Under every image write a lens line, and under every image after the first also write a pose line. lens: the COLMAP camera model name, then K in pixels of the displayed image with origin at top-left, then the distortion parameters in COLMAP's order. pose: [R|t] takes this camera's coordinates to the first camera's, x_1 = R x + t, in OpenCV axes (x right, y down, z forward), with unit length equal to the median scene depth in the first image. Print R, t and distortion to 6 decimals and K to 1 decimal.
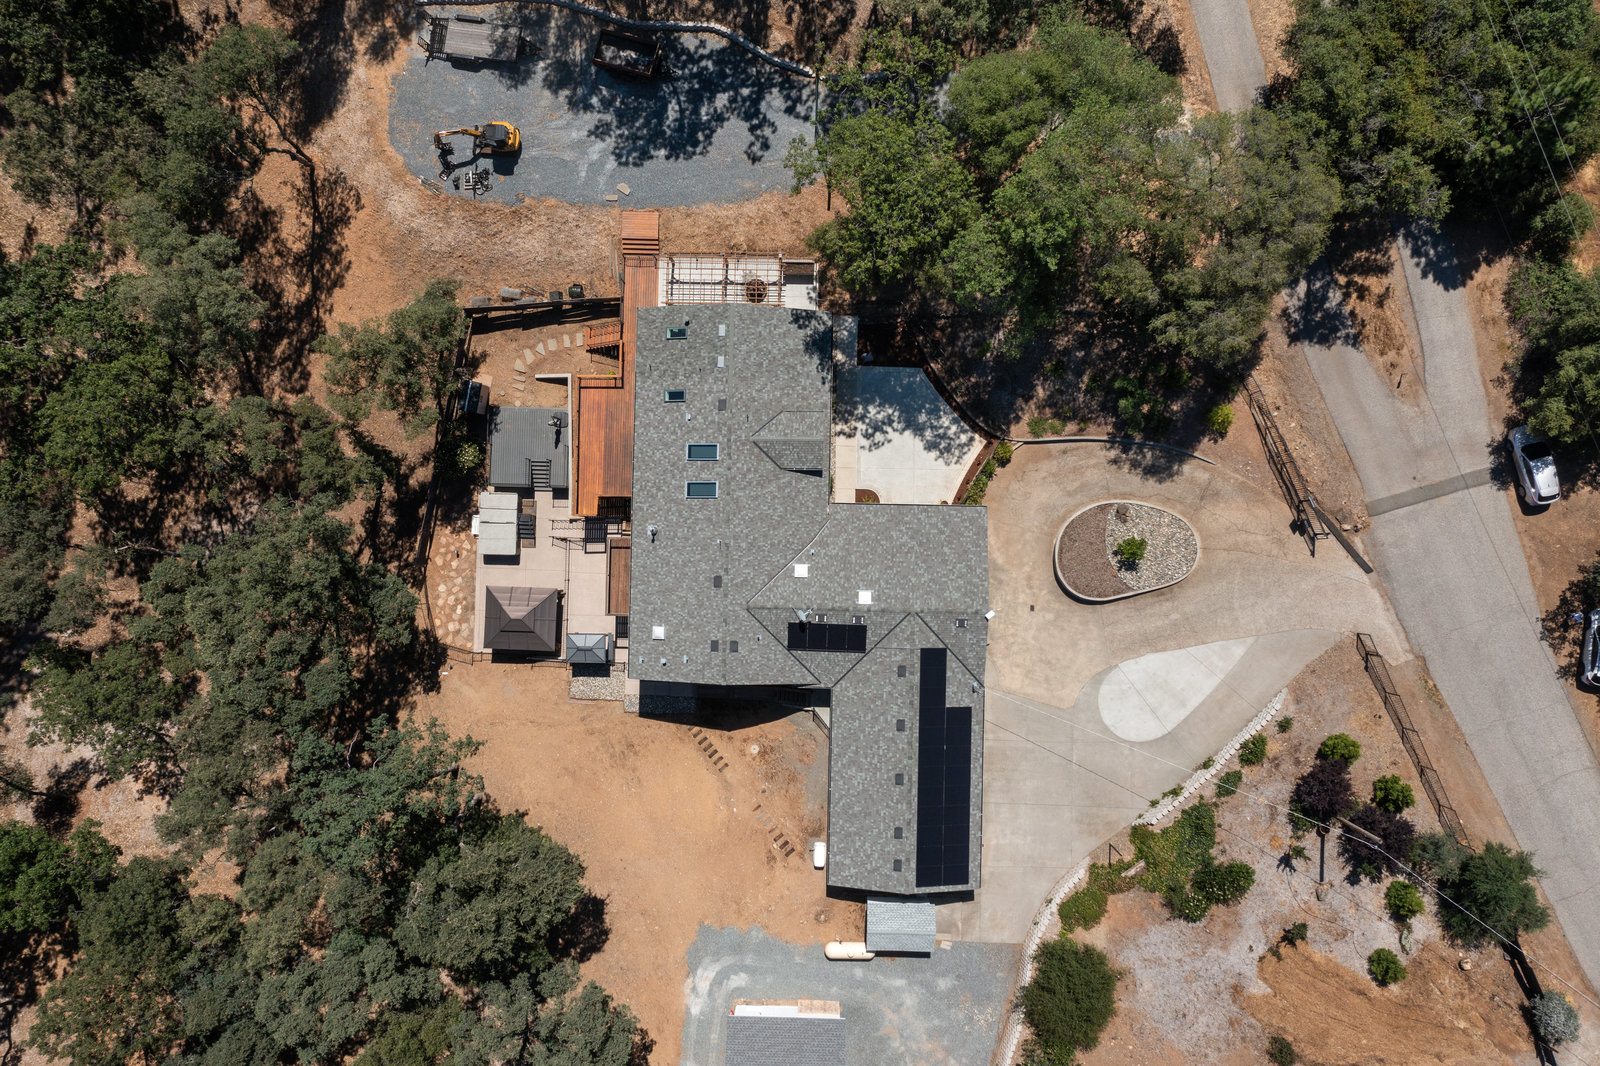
lens RADIAL K [[1263.5, 0, 794.7], [0, 1263.5, 519.9], [0, 0, 1]] dist [-0.016670, 0.005484]
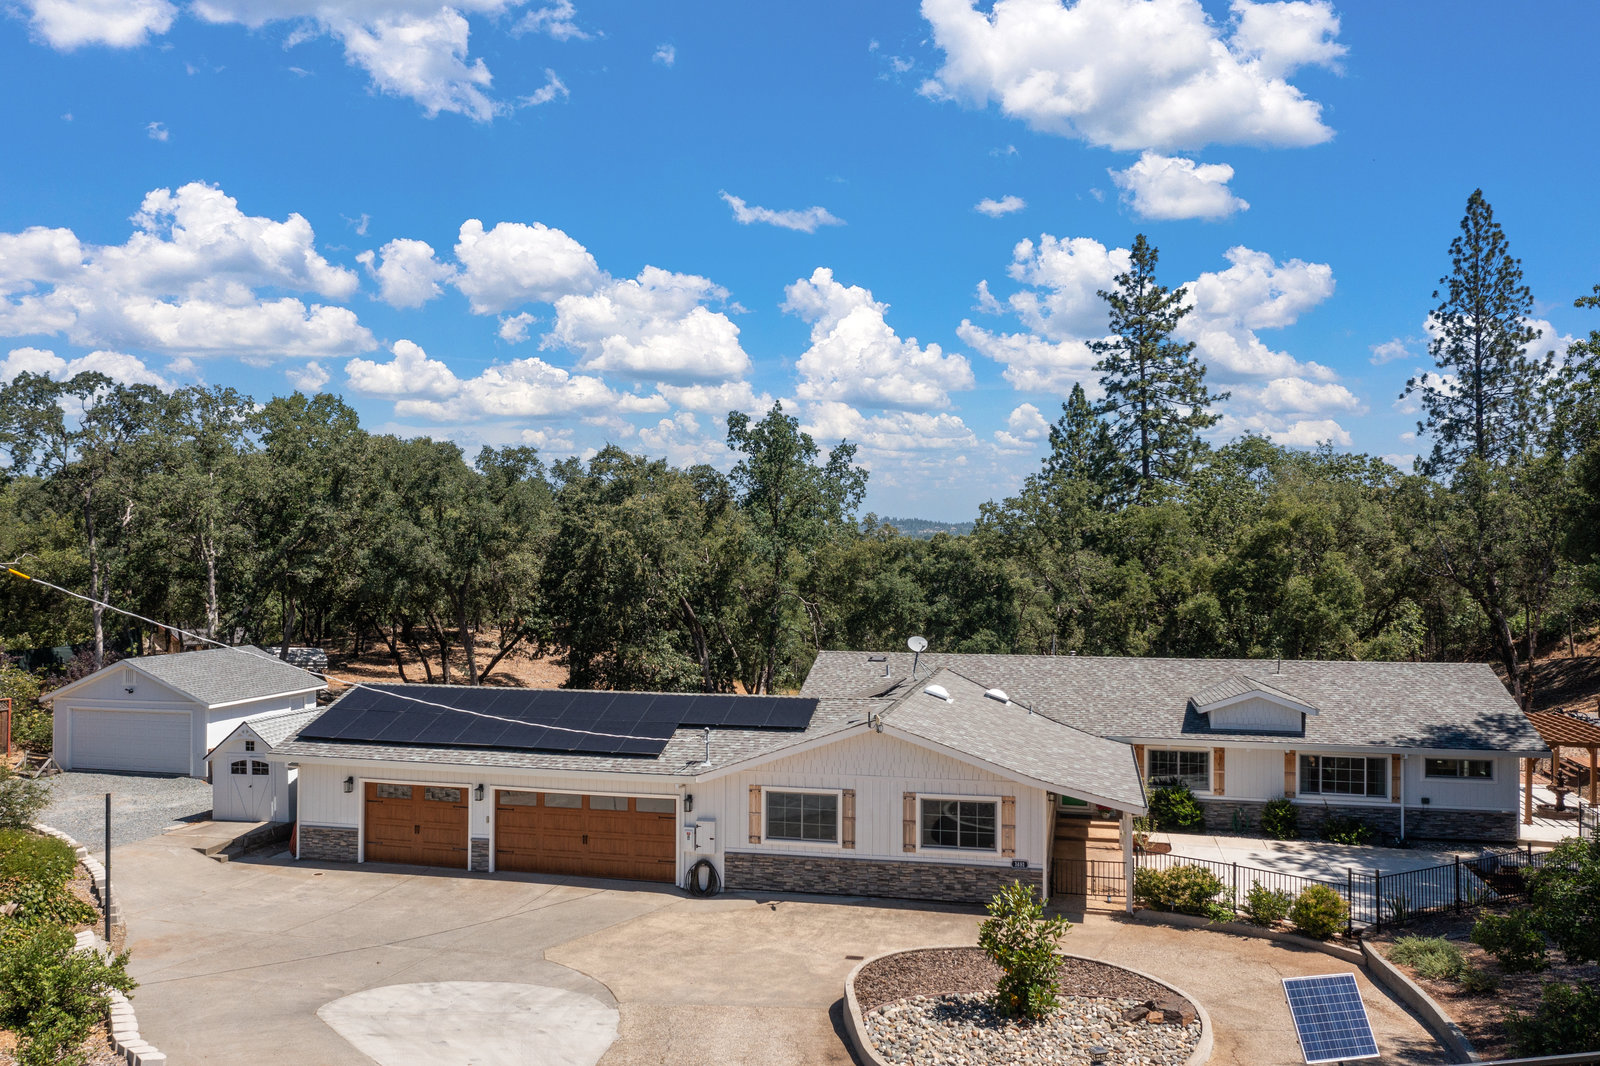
lens RADIAL K [[1263.5, 0, 800.0], [0, 1263.5, 528.7], [0, 0, 1]] dist [-0.016670, 0.005484]
pose [[-0.199651, 0.006419, -0.979846, 0.535147], [-0.979703, 0.017002, 0.199733, 0.013478], [0.017941, 0.999835, 0.002894, 0.897672]]
